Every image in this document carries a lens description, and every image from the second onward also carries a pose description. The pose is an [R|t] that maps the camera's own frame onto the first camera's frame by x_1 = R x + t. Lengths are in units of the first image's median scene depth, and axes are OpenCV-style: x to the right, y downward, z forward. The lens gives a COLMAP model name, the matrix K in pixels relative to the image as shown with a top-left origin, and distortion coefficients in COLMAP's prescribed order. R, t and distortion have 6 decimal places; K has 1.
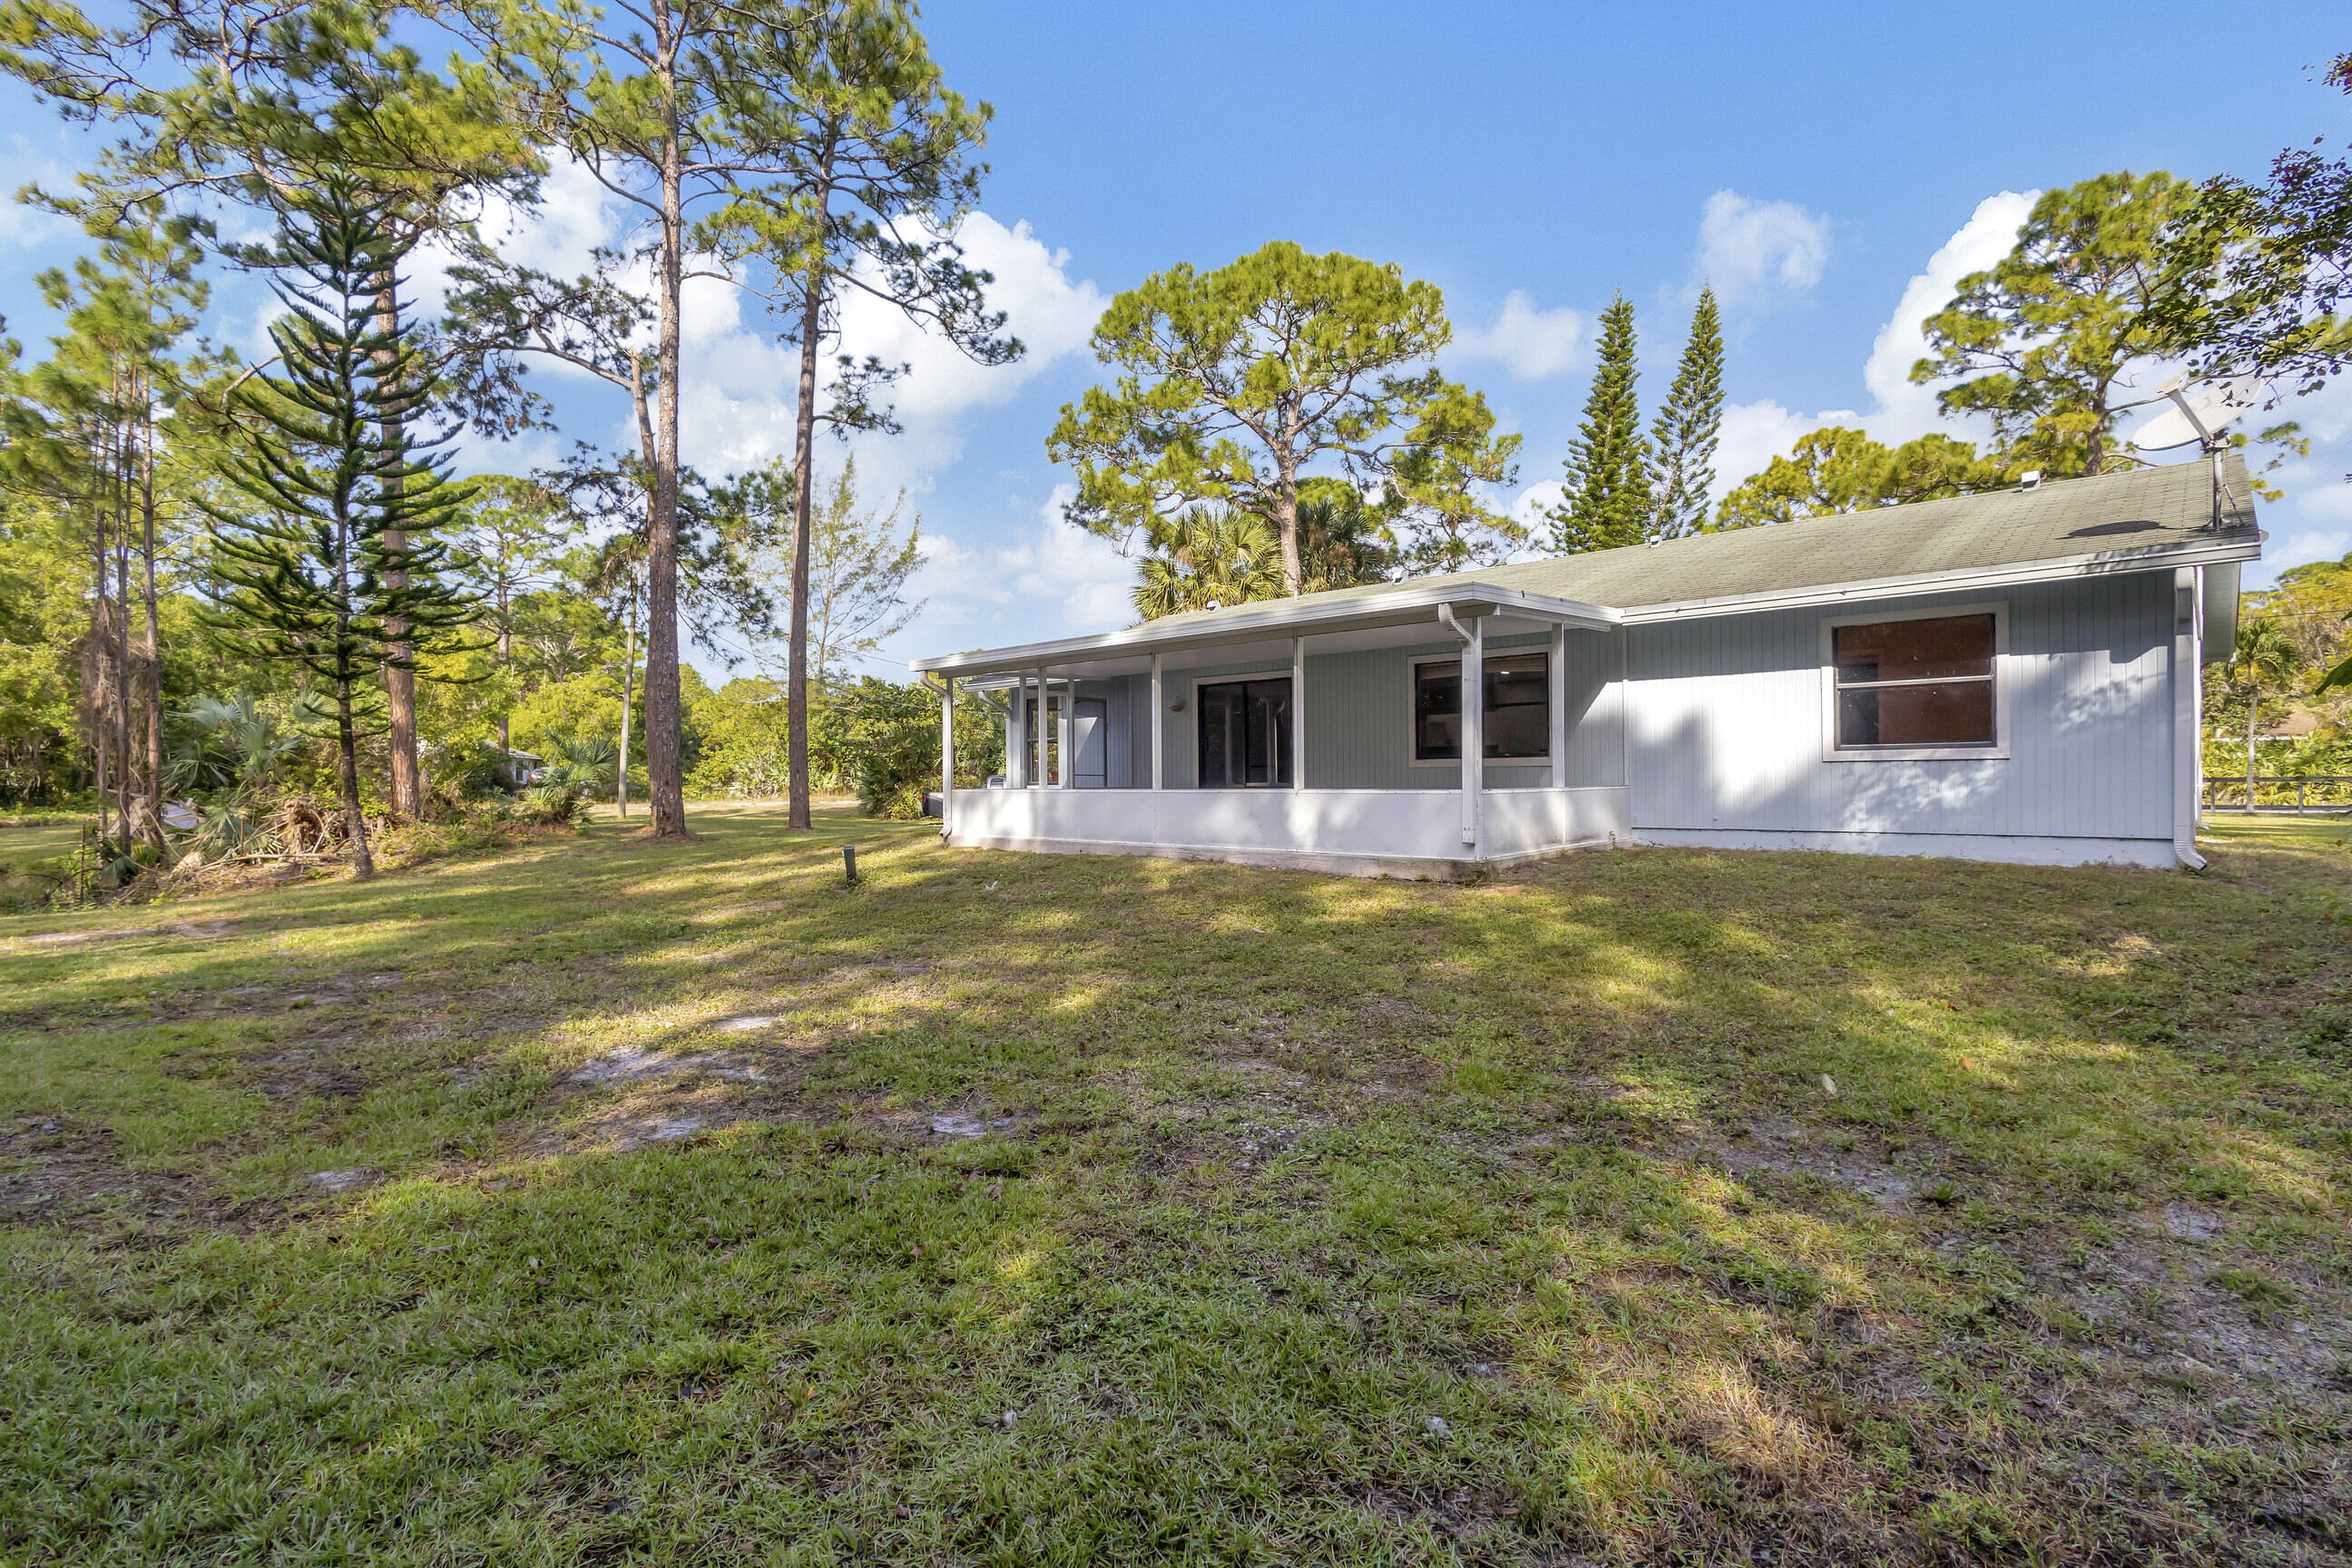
lens RADIAL K [[1076.8, 0, 1176.0], [0, 1076.8, 784.0], [0, 0, 1]] dist [0.009972, -0.000076]
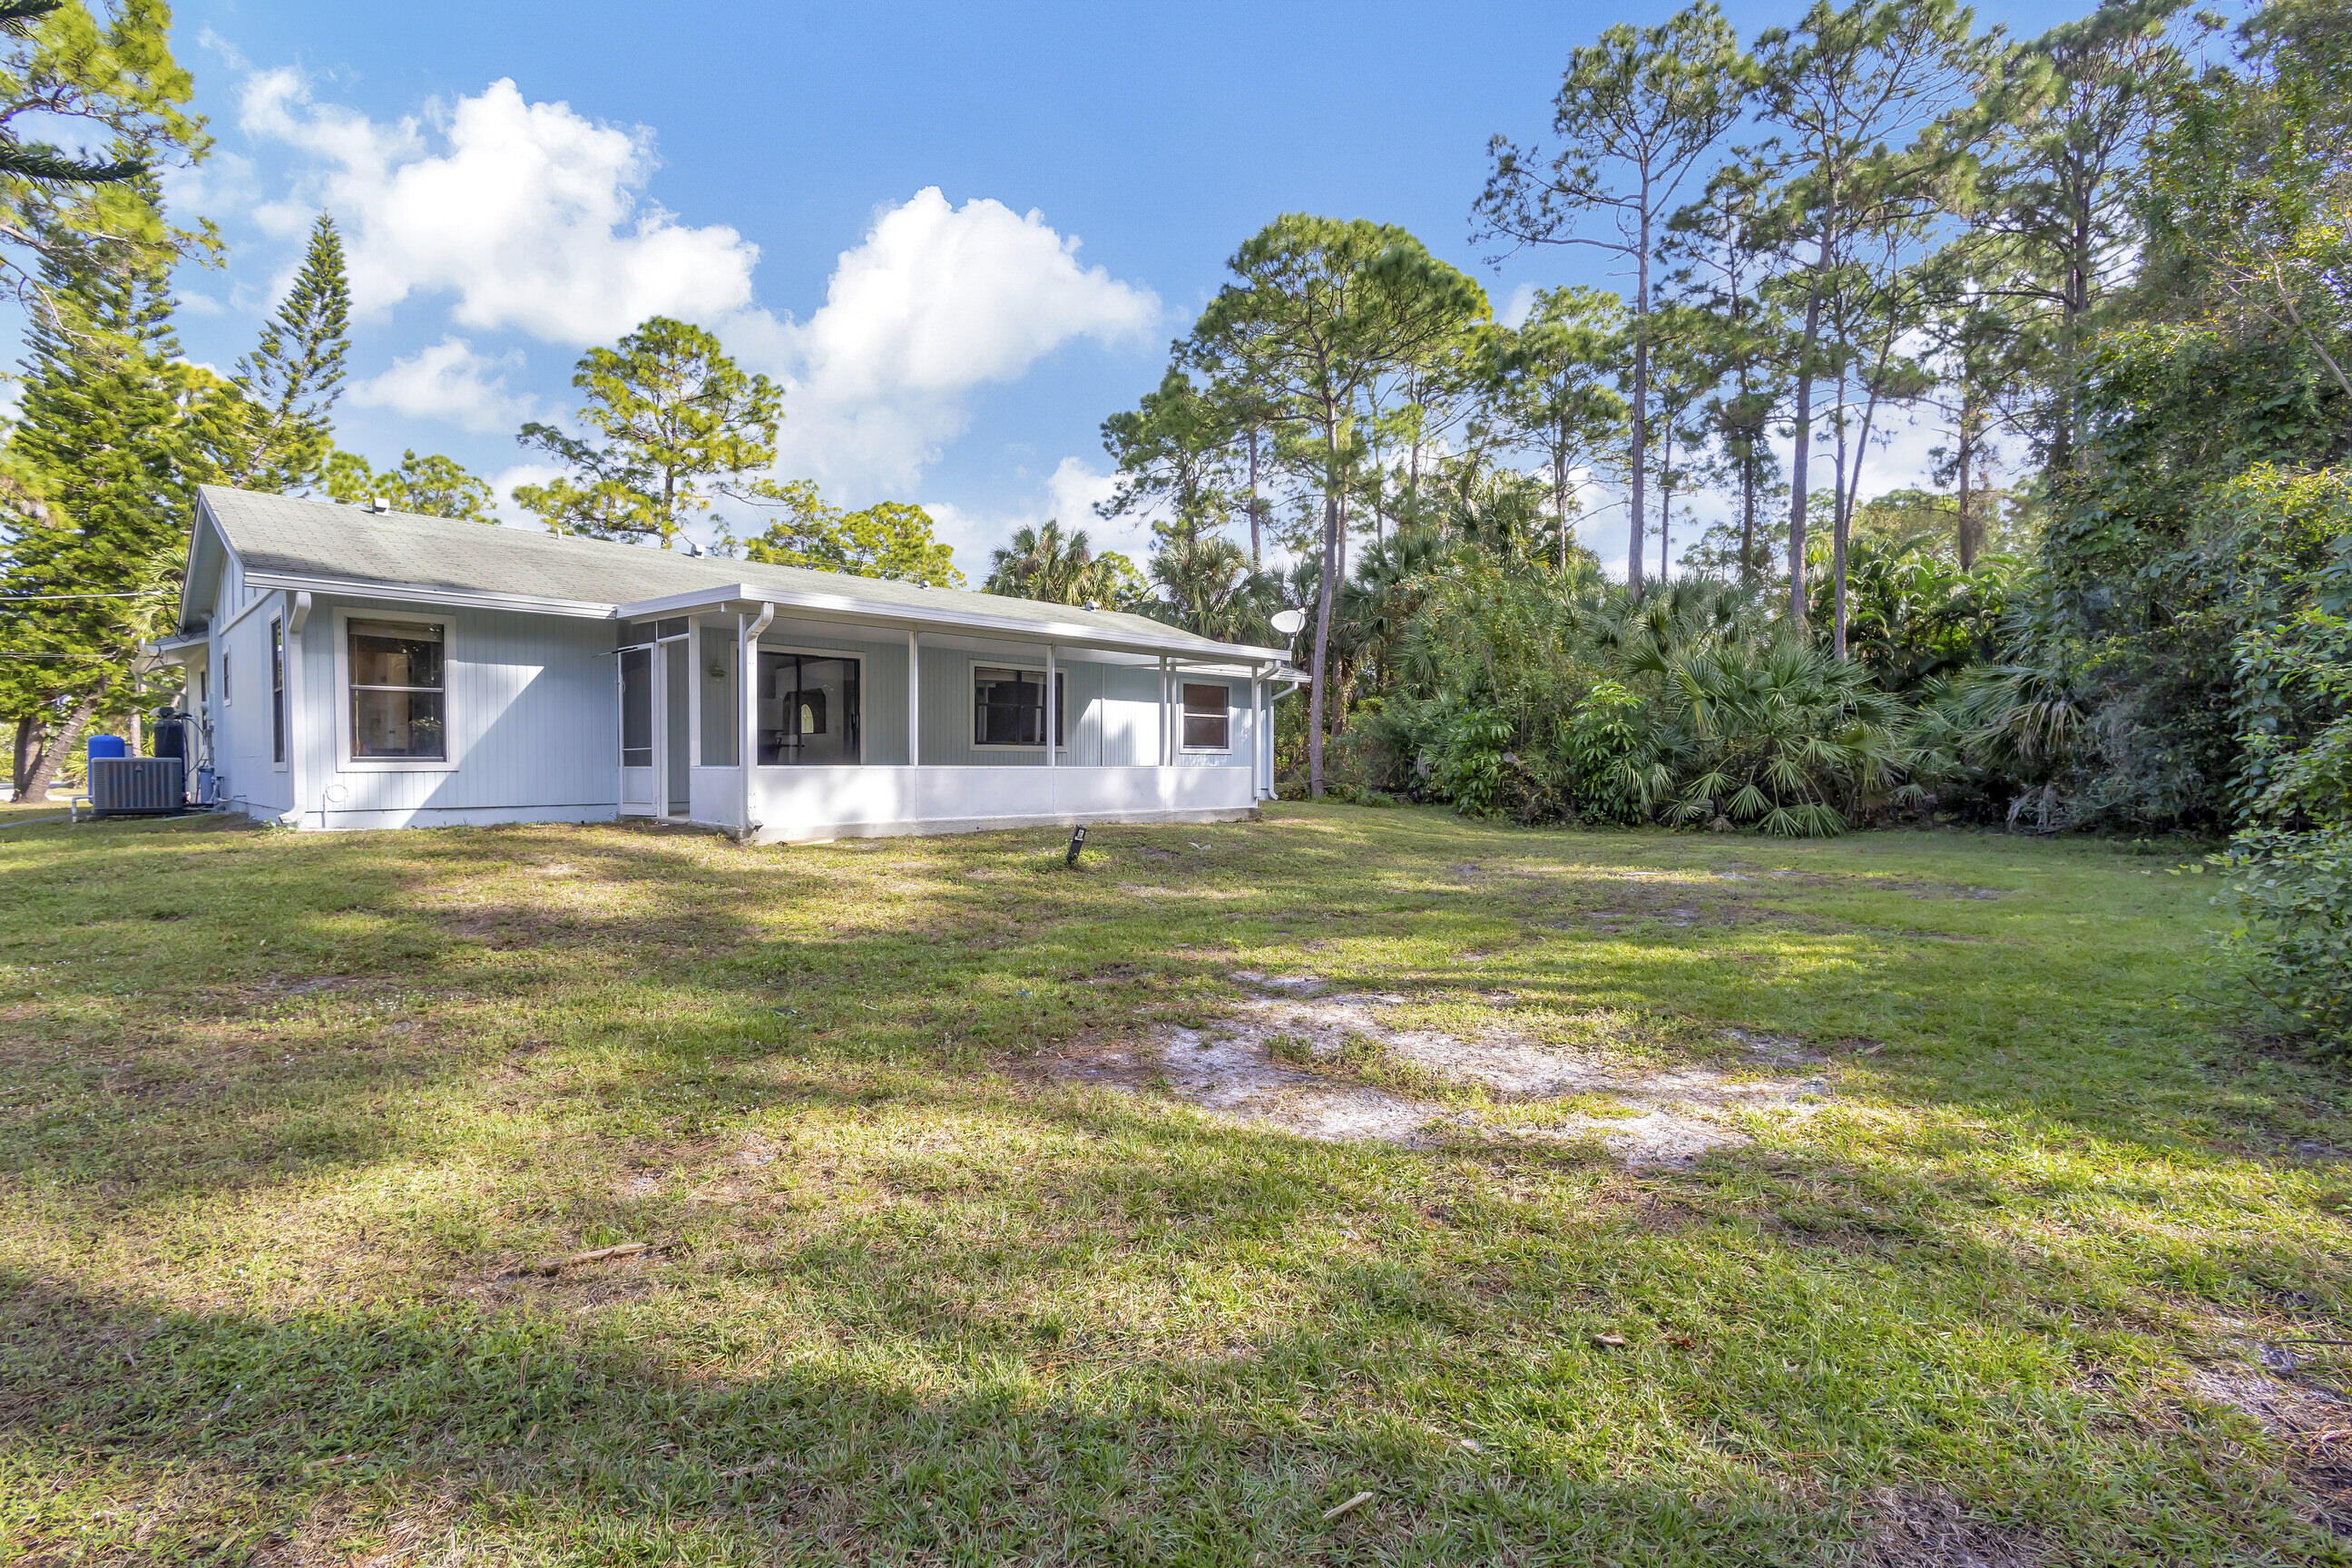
lens RADIAL K [[1082.6, 0, 1174.2], [0, 1082.6, 774.8], [0, 0, 1]] dist [0.003695, 0.000053]
pose [[0.022333, -0.000389, 0.999751, -1.283931], [0.002356, 0.999997, 0.000336, 0.015636], [-0.999748, 0.002348, 0.022334, 0.956475]]
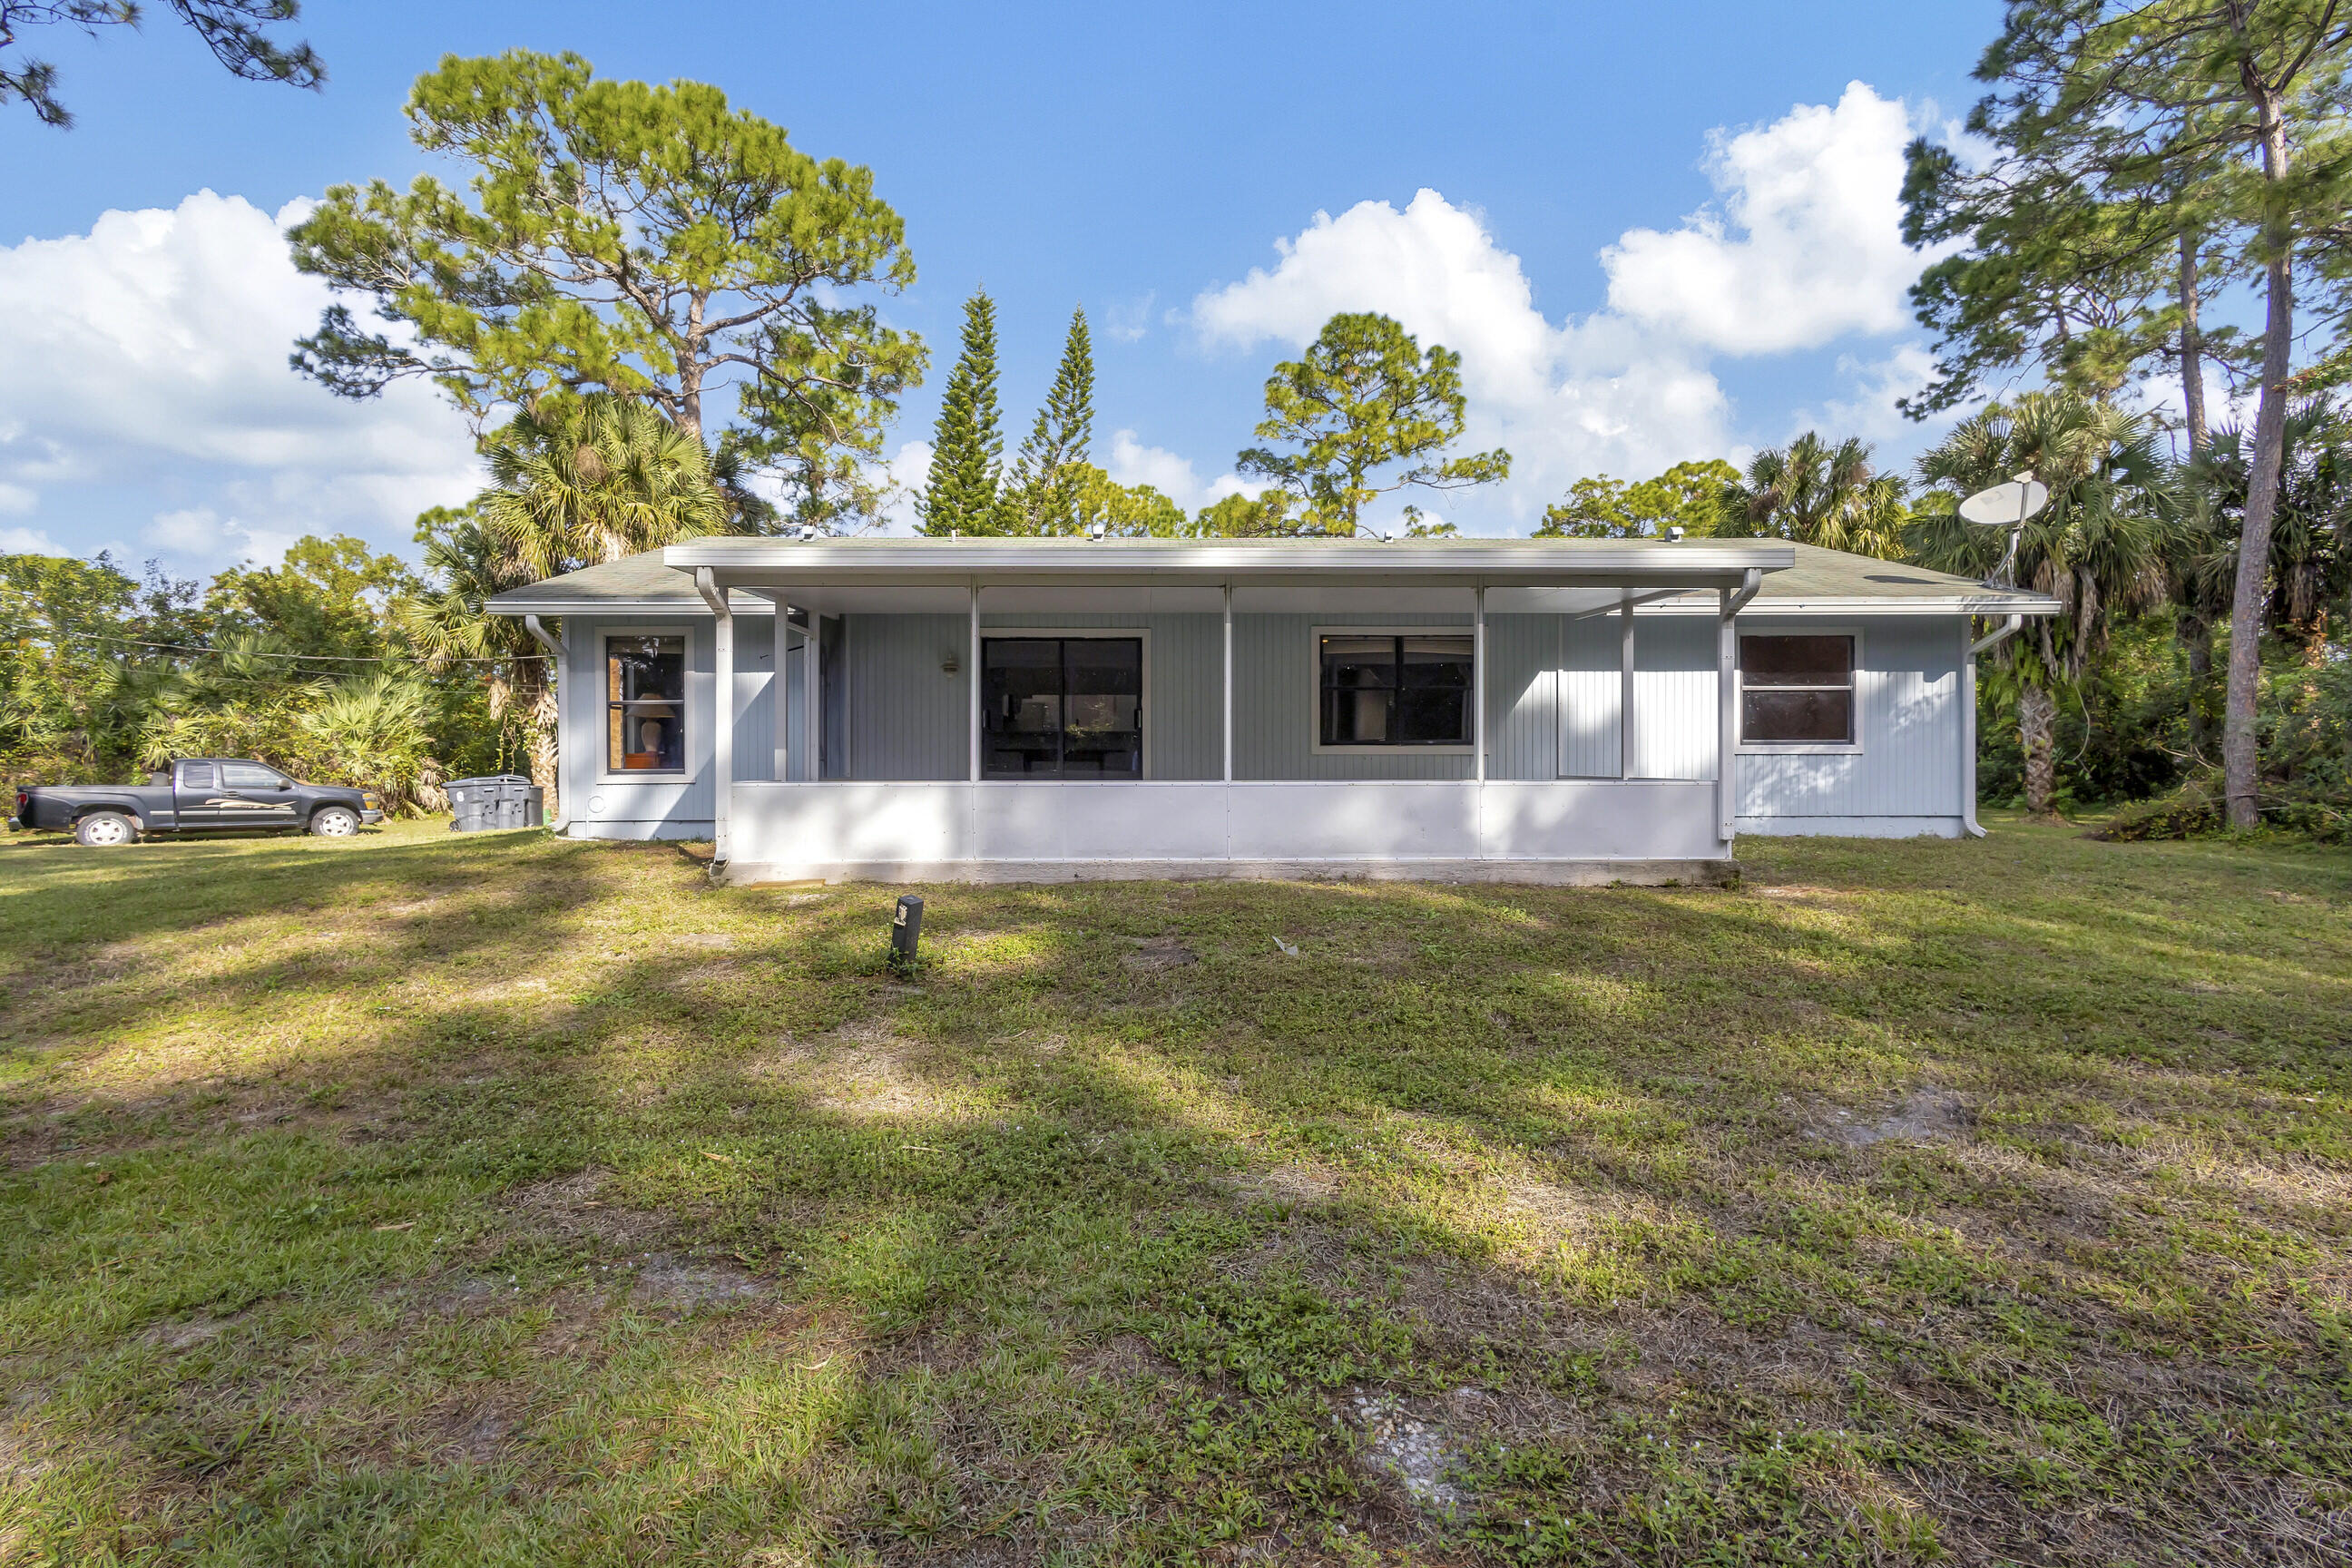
lens RADIAL K [[1074.6, 0, 1171.4], [0, 1074.6, 765.0], [0, 0, 1]] dist [0.000732, -0.000628]
pose [[0.721626, 0.006365, 0.692254, -0.591677], [-0.001543, 0.999970, -0.007585, 0.000087], [-0.692282, 0.004405, 0.721614, 0.590851]]
